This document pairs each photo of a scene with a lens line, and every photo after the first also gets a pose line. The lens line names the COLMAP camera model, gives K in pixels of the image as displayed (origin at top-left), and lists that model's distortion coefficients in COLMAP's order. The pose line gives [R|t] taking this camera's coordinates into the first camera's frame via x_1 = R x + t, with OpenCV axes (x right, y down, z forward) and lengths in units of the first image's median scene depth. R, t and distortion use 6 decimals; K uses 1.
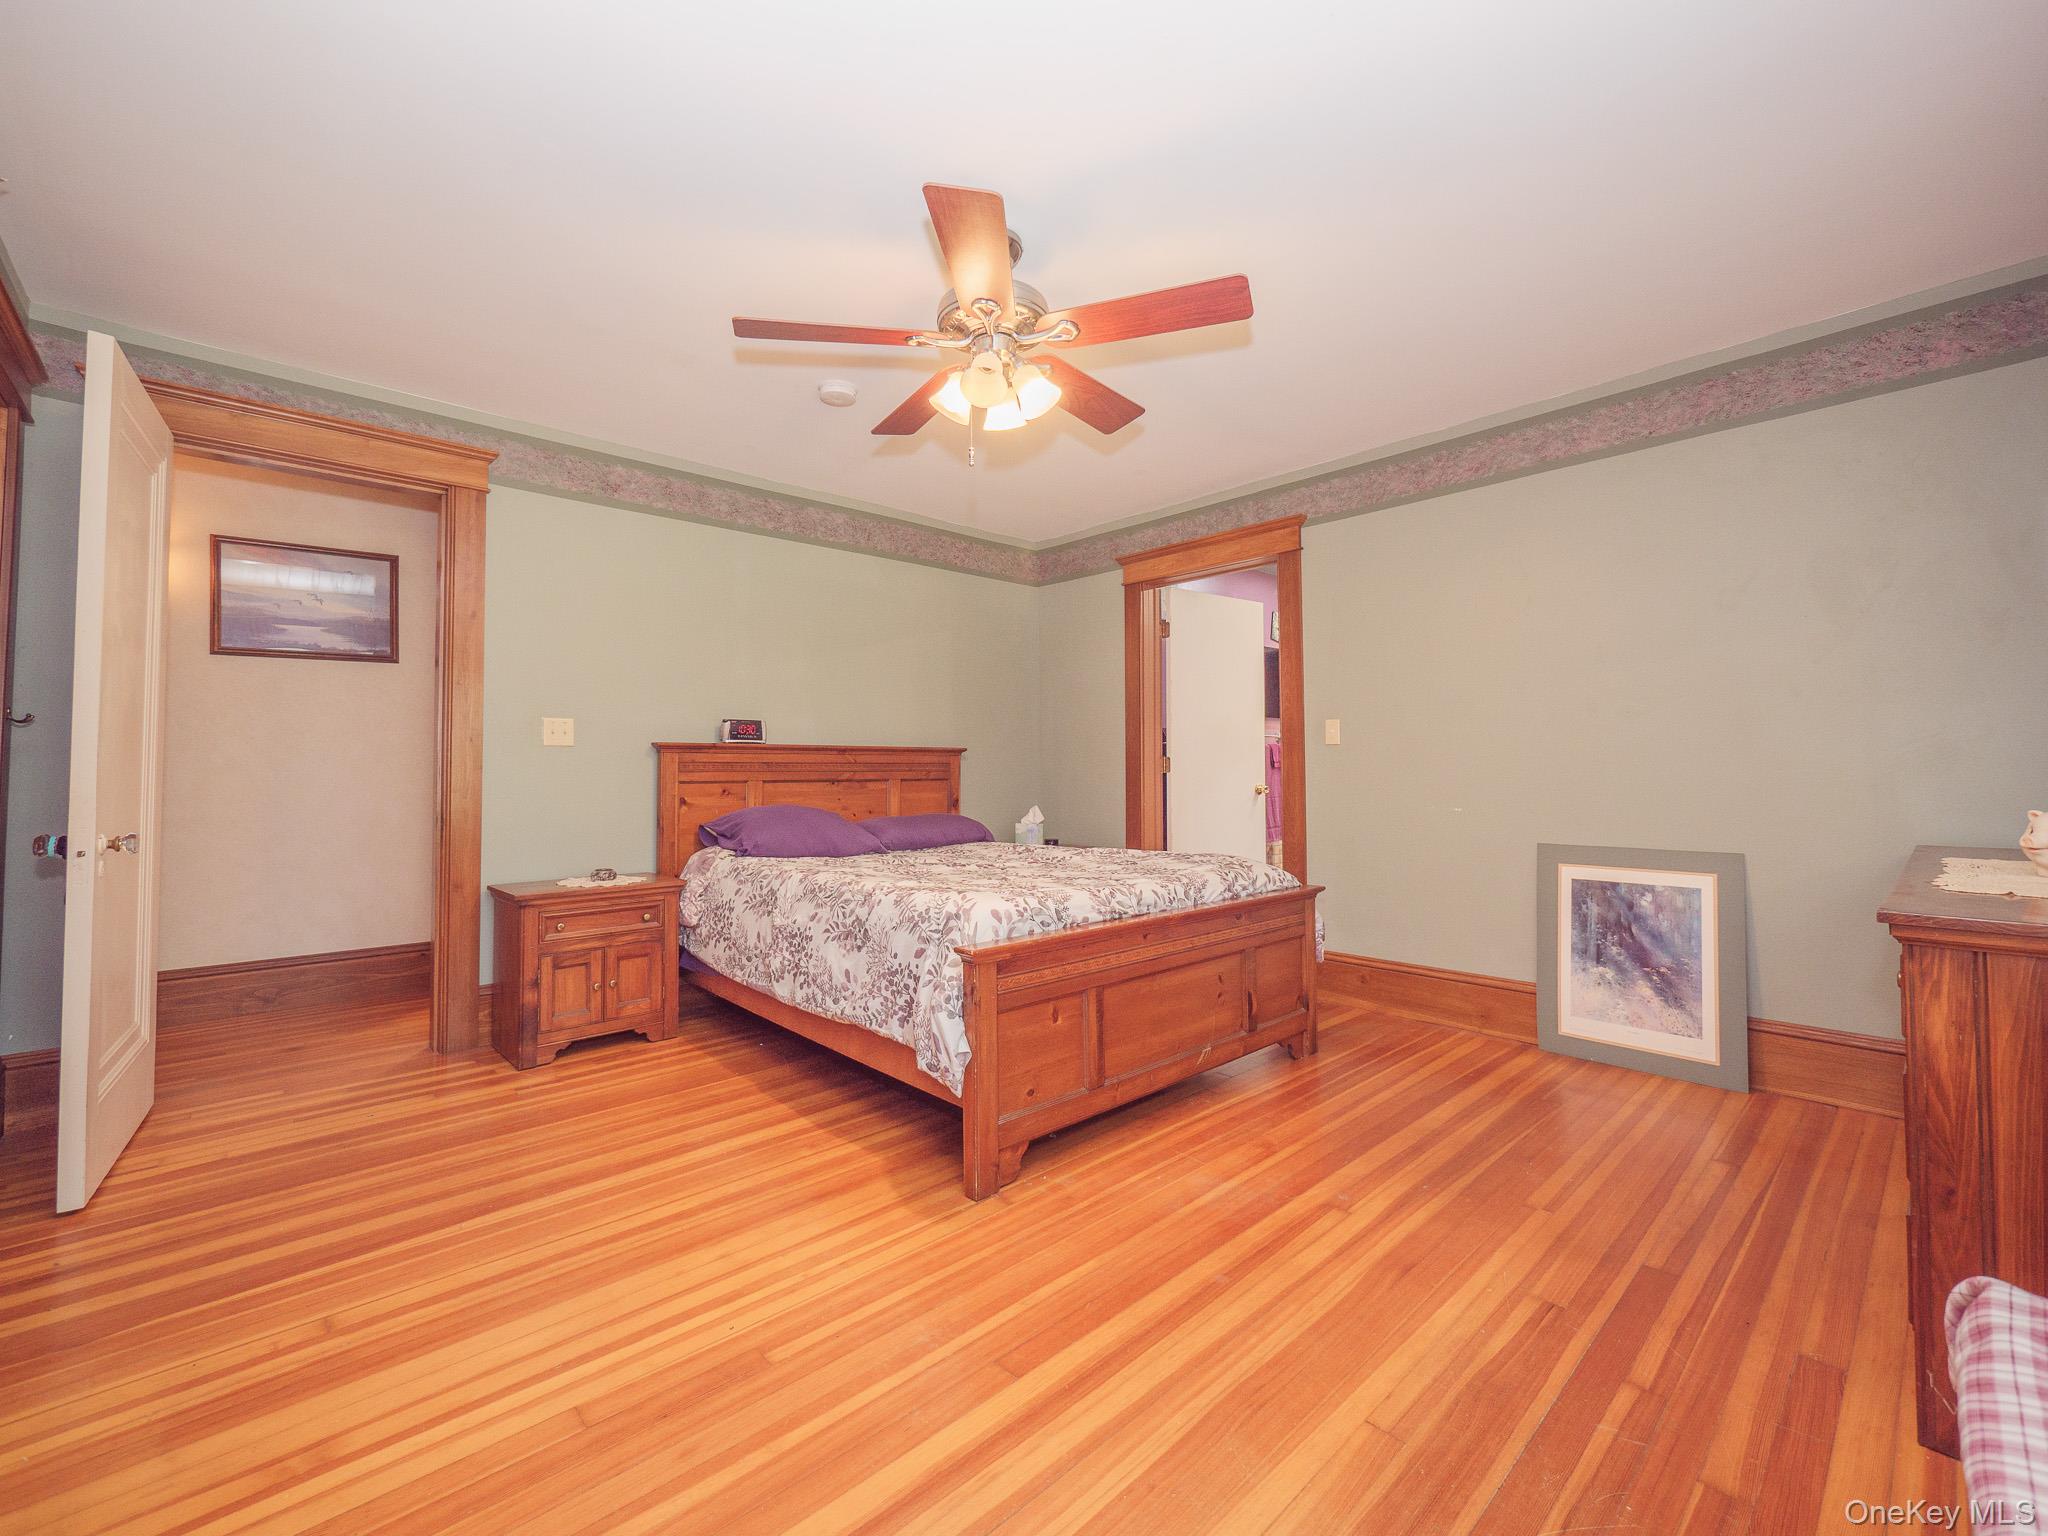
lens RADIAL K [[868.8, 0, 1010.6], [0, 868.8, 741.7], [0, 0, 1]] dist [-0.009282, 0.000469]
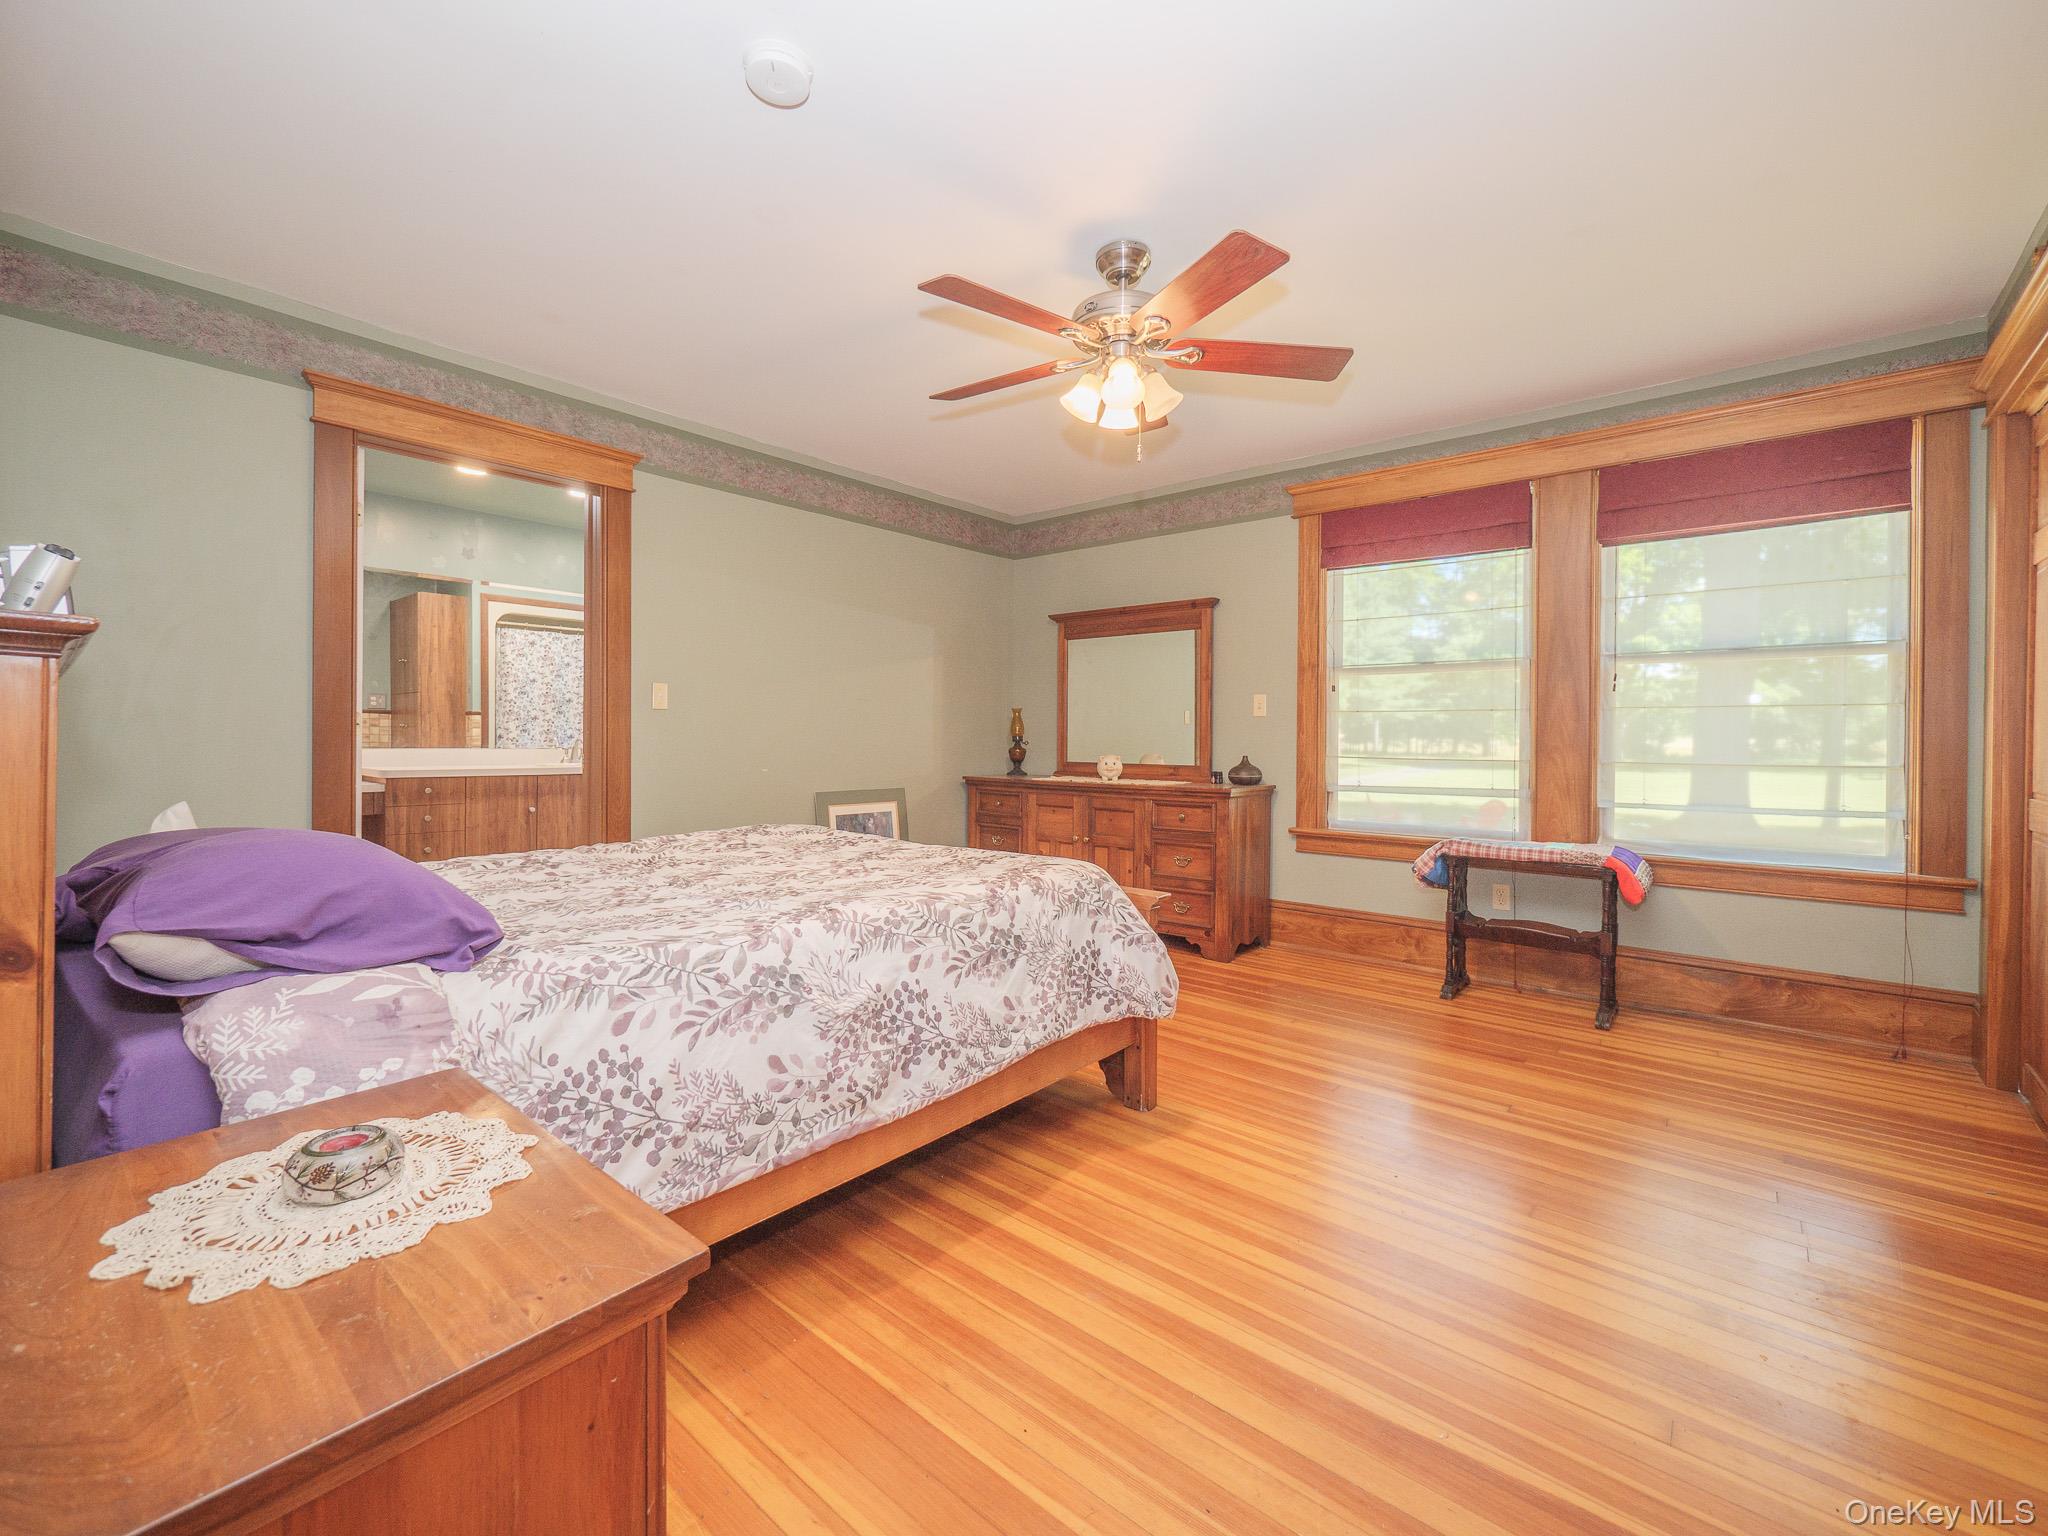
lens RADIAL K [[868.8, 0, 1010.6], [0, 868.8, 741.7], [0, 0, 1]] dist [-0.009282, 0.000469]
pose [[-0.124896, -0.003898, 0.992162, -0.933198], [-0.043546, 0.999050, -0.001557, 0.034866], [-0.991214, -0.043399, -0.124947, 1.074082]]
